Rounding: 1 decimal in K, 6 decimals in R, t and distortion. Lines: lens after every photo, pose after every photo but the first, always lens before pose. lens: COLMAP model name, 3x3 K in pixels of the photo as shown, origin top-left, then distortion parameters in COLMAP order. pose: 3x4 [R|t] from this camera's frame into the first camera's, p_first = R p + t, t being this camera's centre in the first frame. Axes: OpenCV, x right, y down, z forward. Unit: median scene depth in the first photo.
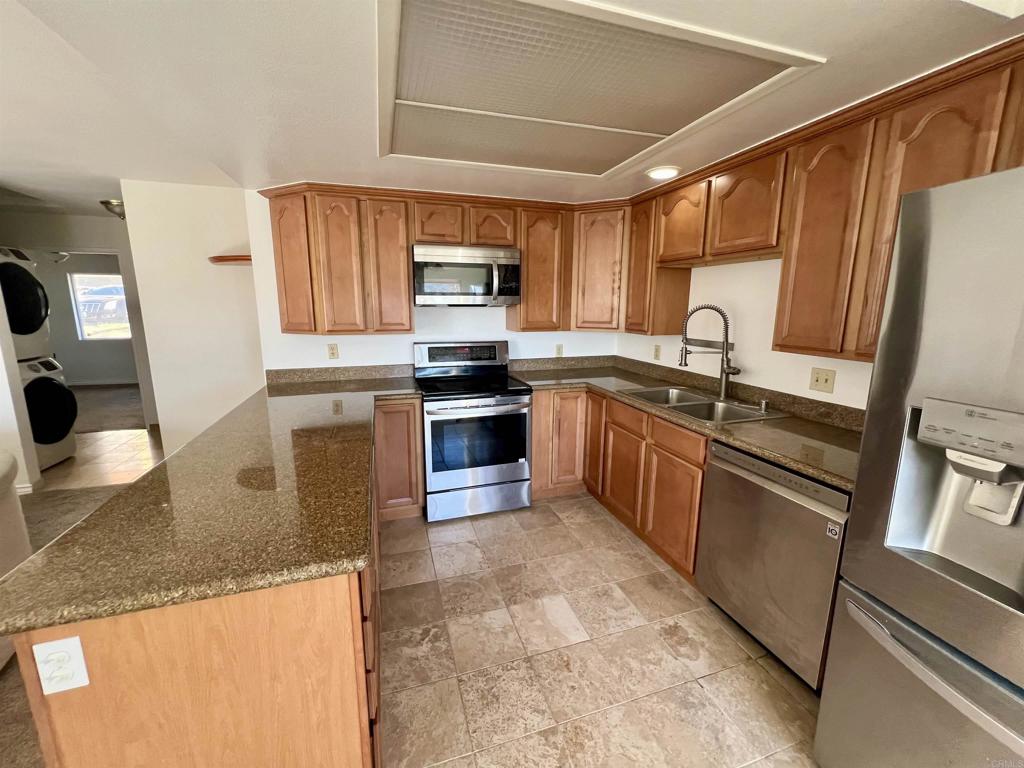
lens RADIAL K [[408.7, 0, 511.3], [0, 408.7, 380.0], [0, 0, 1]] dist [-0.002555, -0.000117]
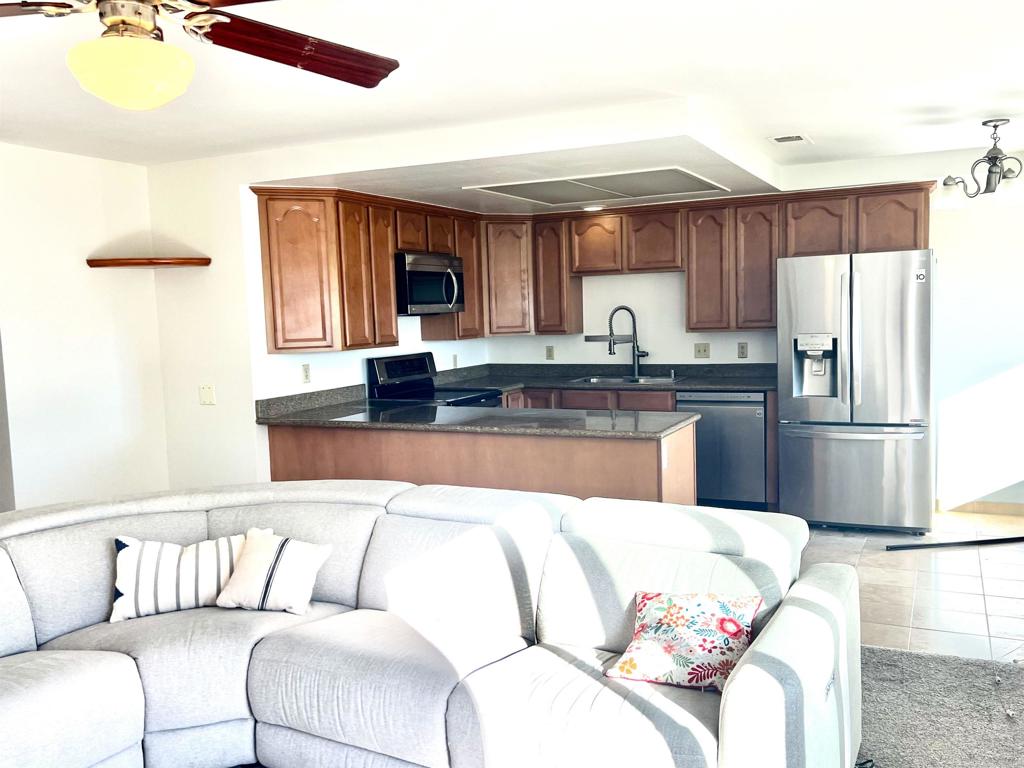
lens RADIAL K [[880.8, 0, 512.0], [0, 880.8, 384.0], [0, 0, 1]] dist [0.153568, -0.423328]
pose [[0.692276, -0.087954, 0.716252, -1.712671], [0.165363, 0.985469, -0.038815, 0.107719], [-0.702430, 0.145312, 0.696761, -0.651111]]
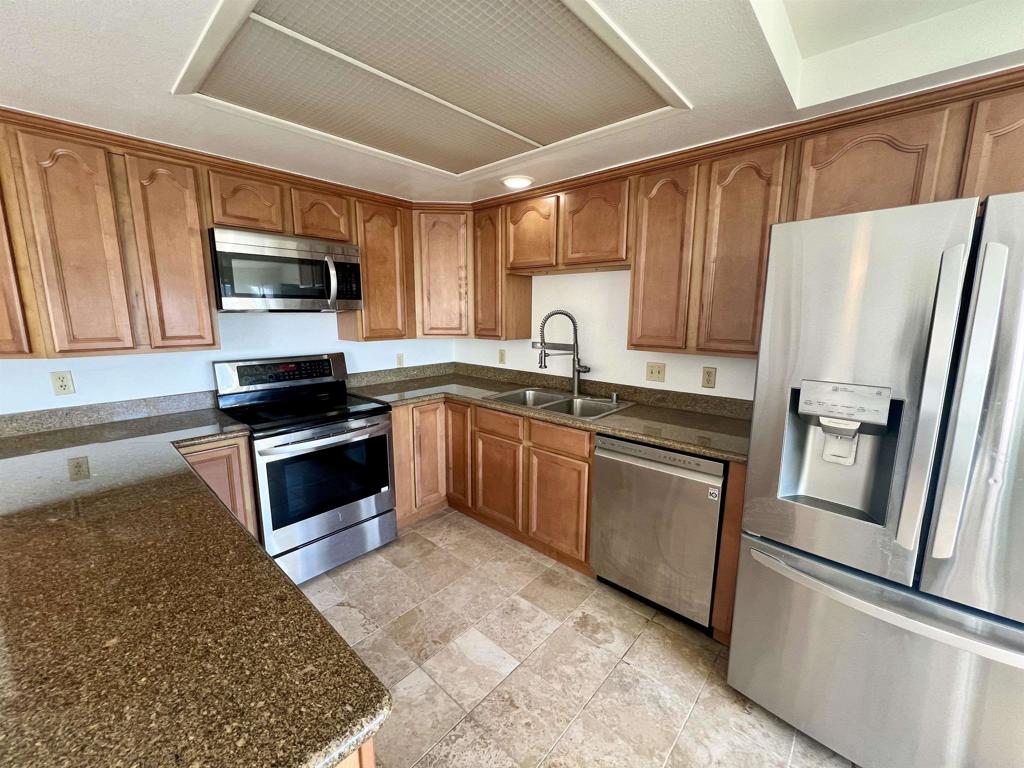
lens RADIAL K [[408.7, 0, 511.3], [0, 408.7, 380.0], [0, 0, 1]] dist [-0.002555, -0.000117]
pose [[0.865660, -0.083070, 0.493693, -0.171031], [0.090123, 0.995885, 0.009544, -0.020665], [-0.492454, 0.036231, 0.869584, 0.119758]]
